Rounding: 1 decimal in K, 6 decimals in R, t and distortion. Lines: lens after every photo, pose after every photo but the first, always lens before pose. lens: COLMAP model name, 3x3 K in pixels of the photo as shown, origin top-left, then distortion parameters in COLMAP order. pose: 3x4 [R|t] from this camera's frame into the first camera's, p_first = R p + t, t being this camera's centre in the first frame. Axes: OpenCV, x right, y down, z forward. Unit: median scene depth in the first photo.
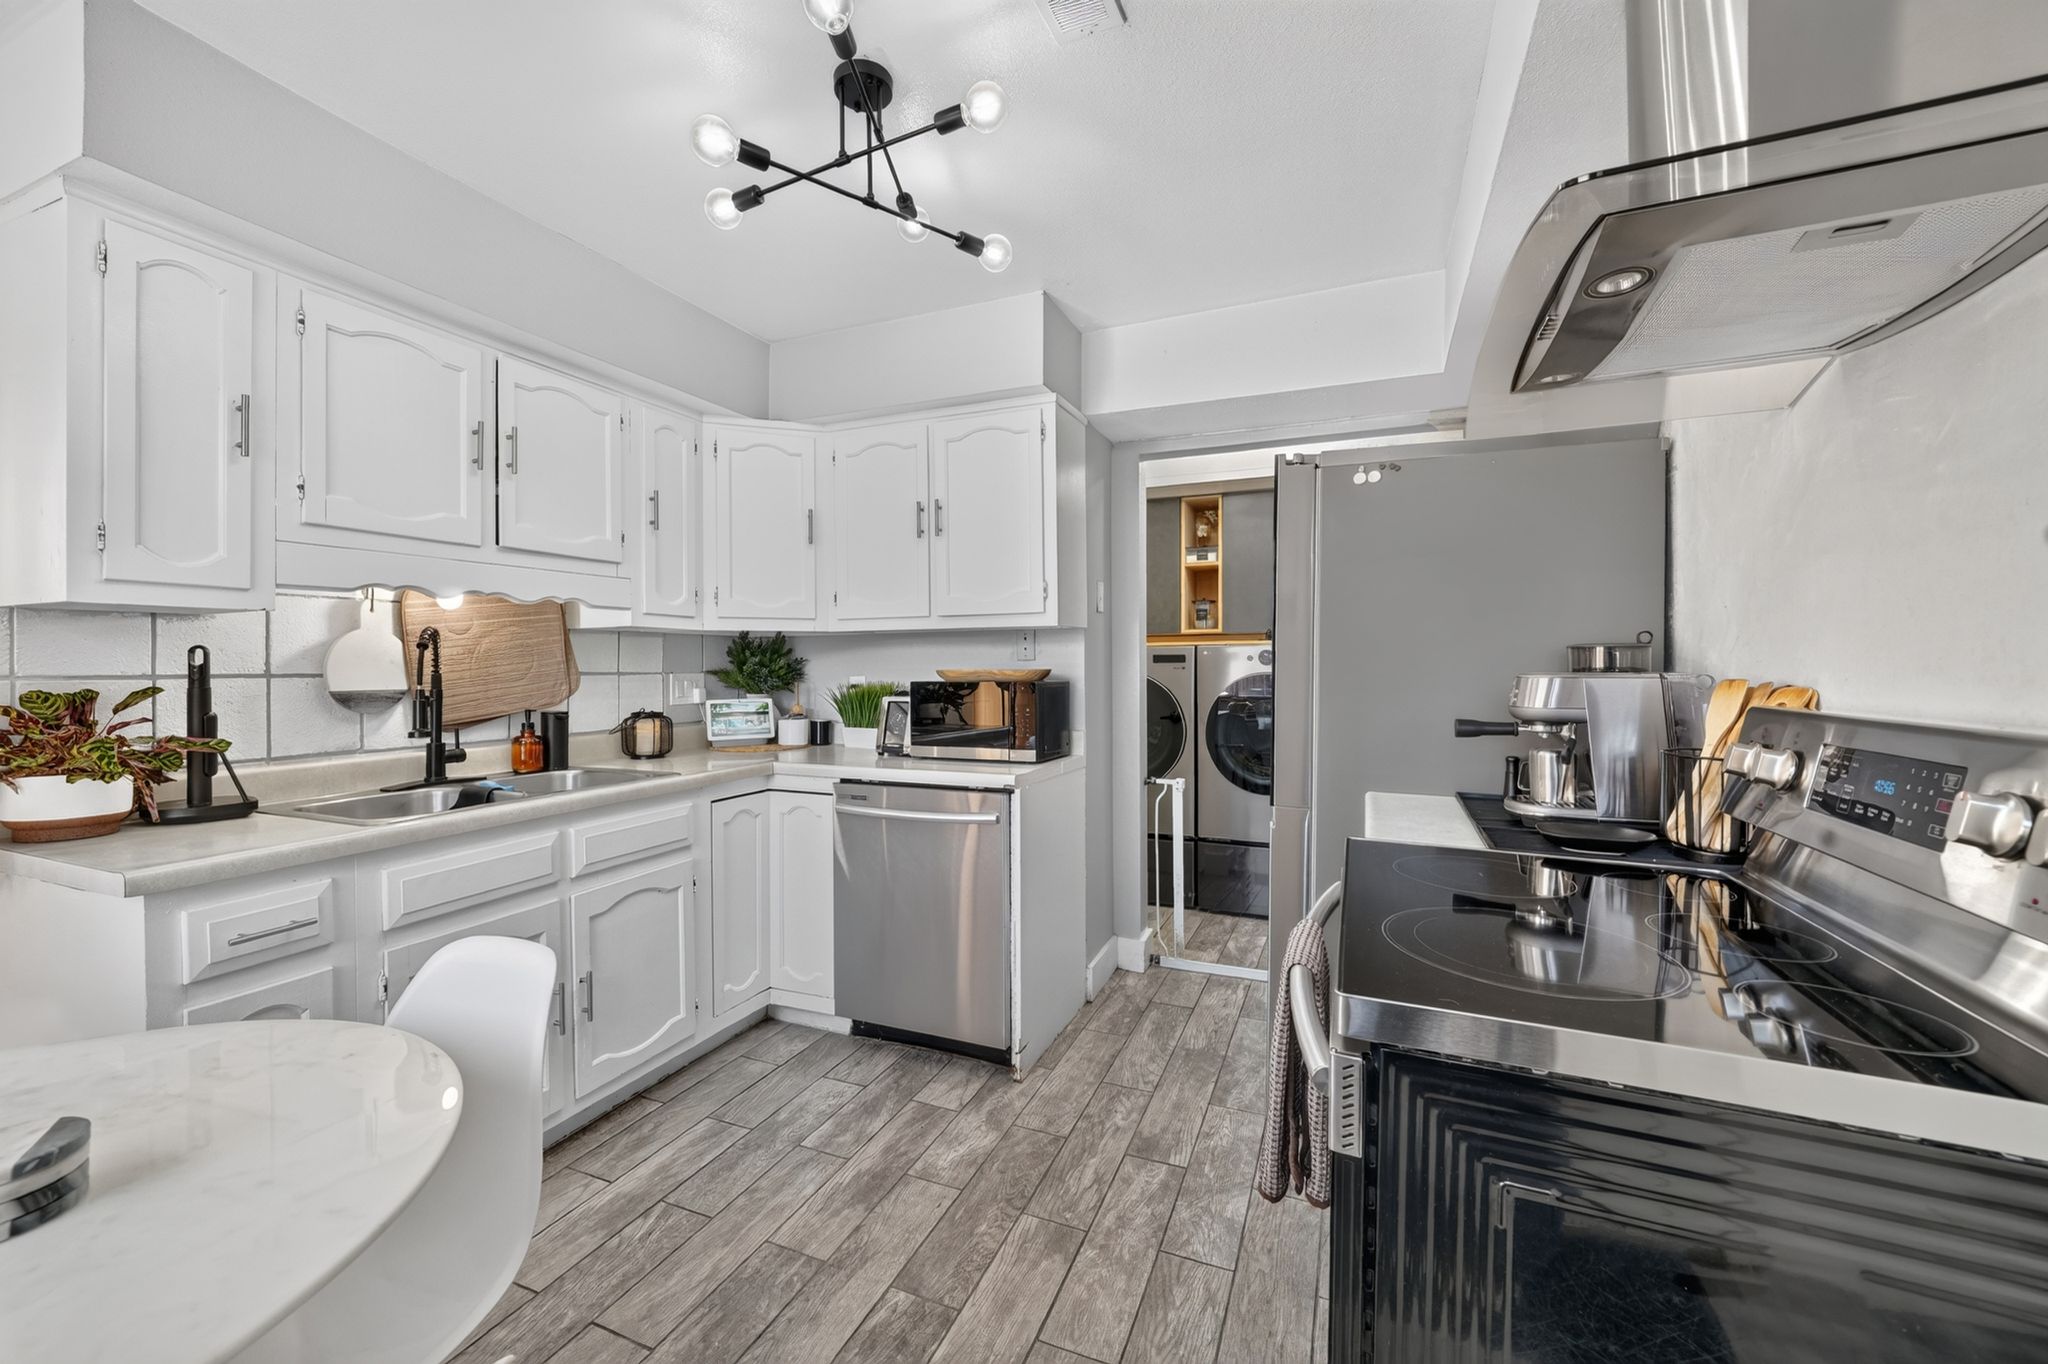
lens RADIAL K [[805.2, 0, 1034.0], [0, 805.2, 671.2], [0, 0, 1]] dist [-0.008136, 0.000589]
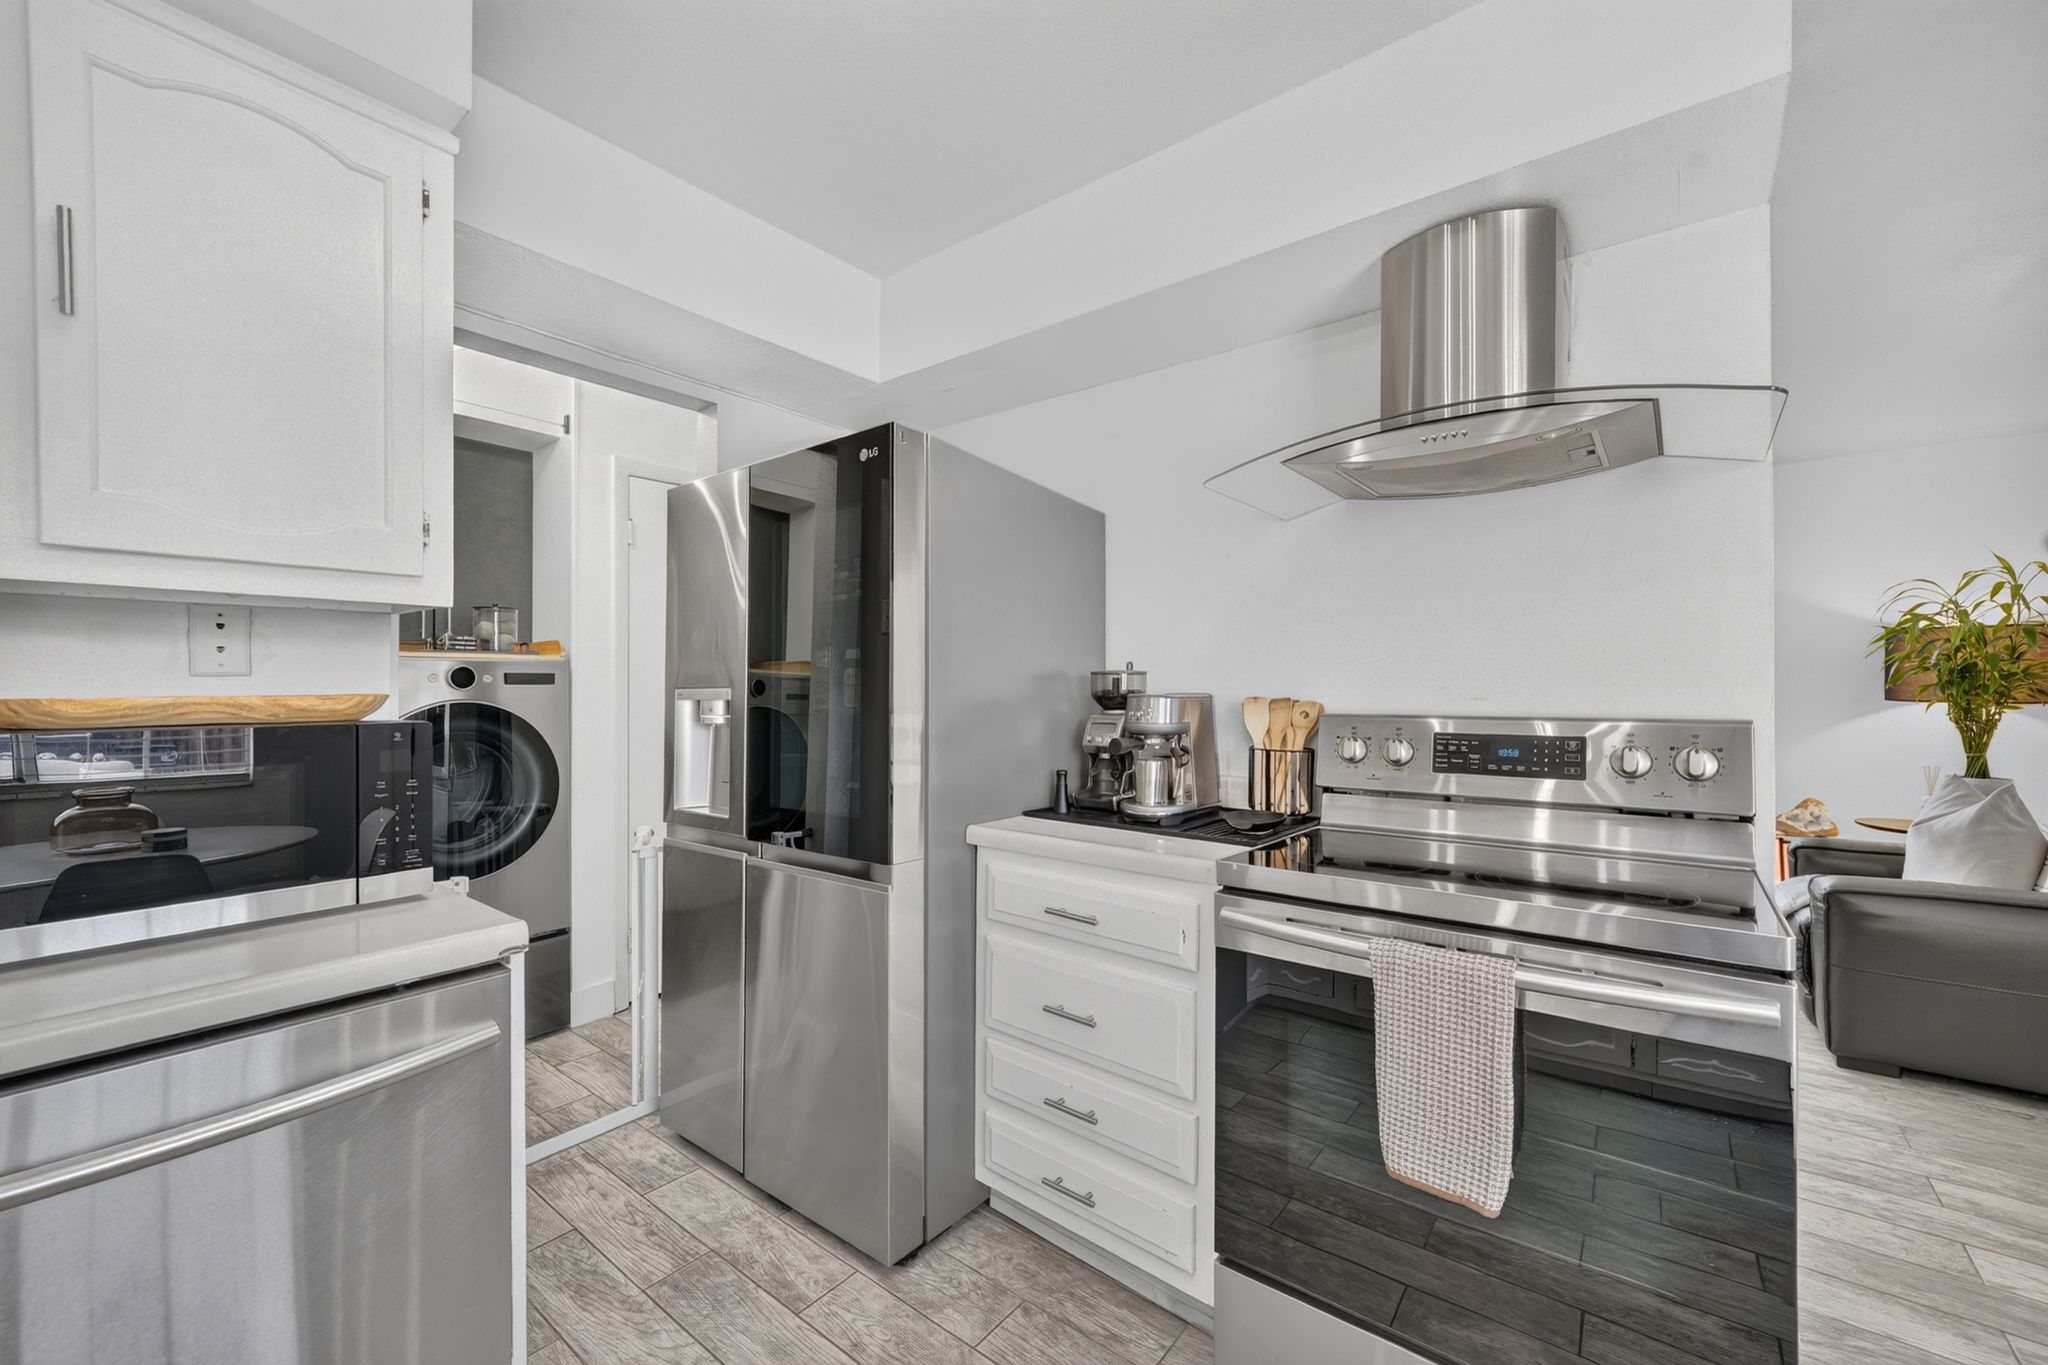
lens RADIAL K [[805.2, 0, 1017.0], [0, 805.2, 678.9], [0, 0, 1]] dist [-0.008136, 0.000589]
pose [[0.274986, 0.014497, 0.961339, -0.374392], [0.007919, 0.999818, -0.017343, -0.001128], [-0.961416, 0.012382, 0.274821, 0.567211]]
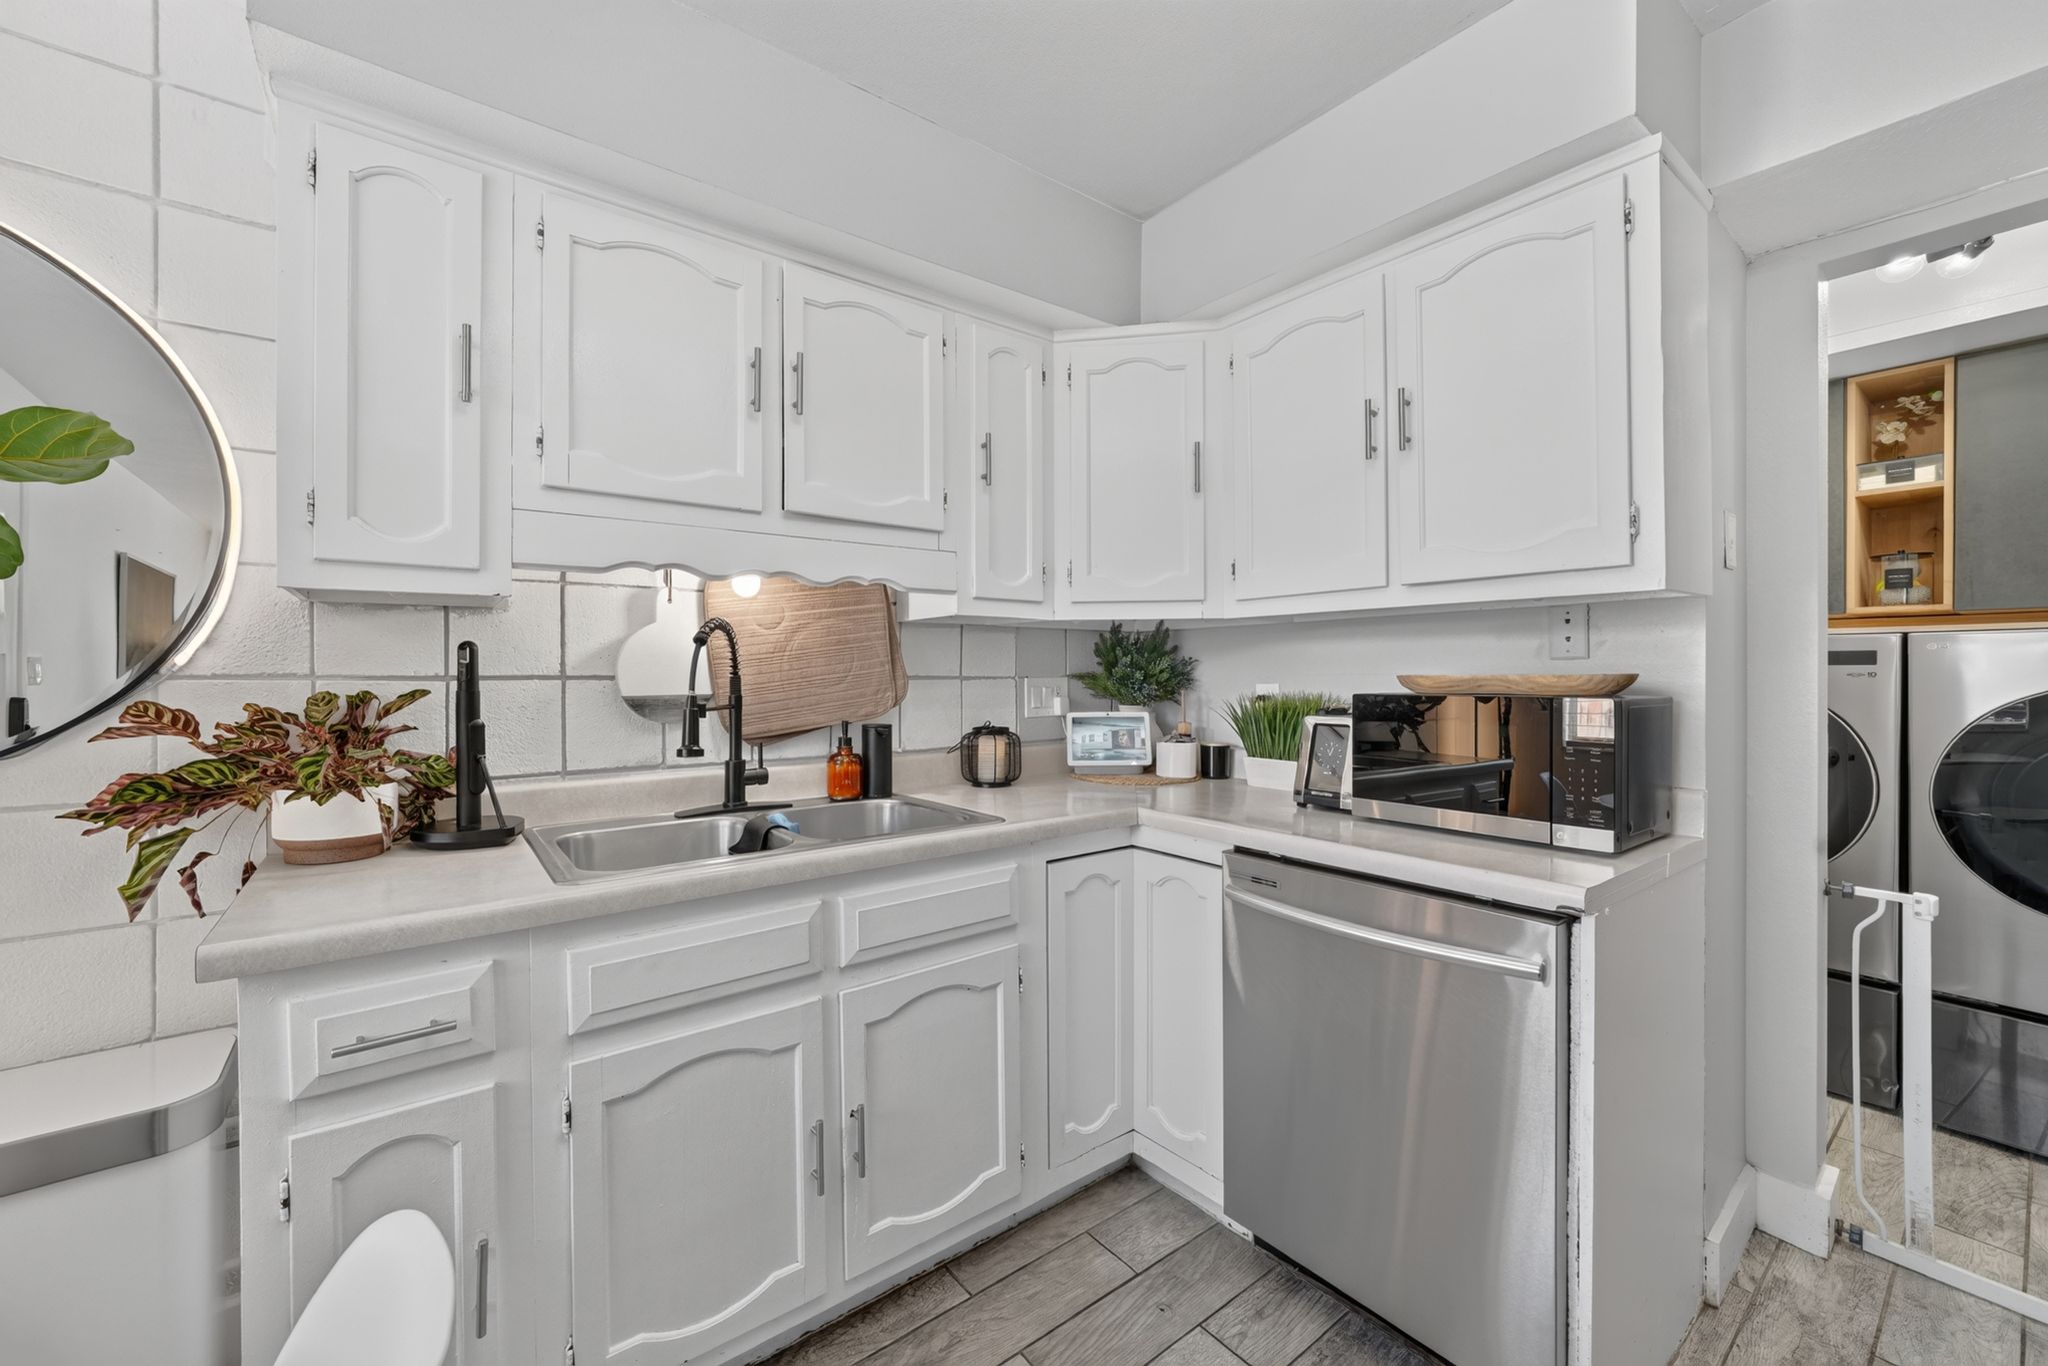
lens RADIAL K [[805.2, 0, 1003.2], [0, 805.2, 670.5], [0, 0, 1]] dist [-0.008136, 0.000589]
pose [[0.854669, 0.002218, -0.519168, -0.069412], [-0.006084, 0.999965, -0.005743, 0.000406], [0.519138, 0.008066, 0.854653, 0.370603]]
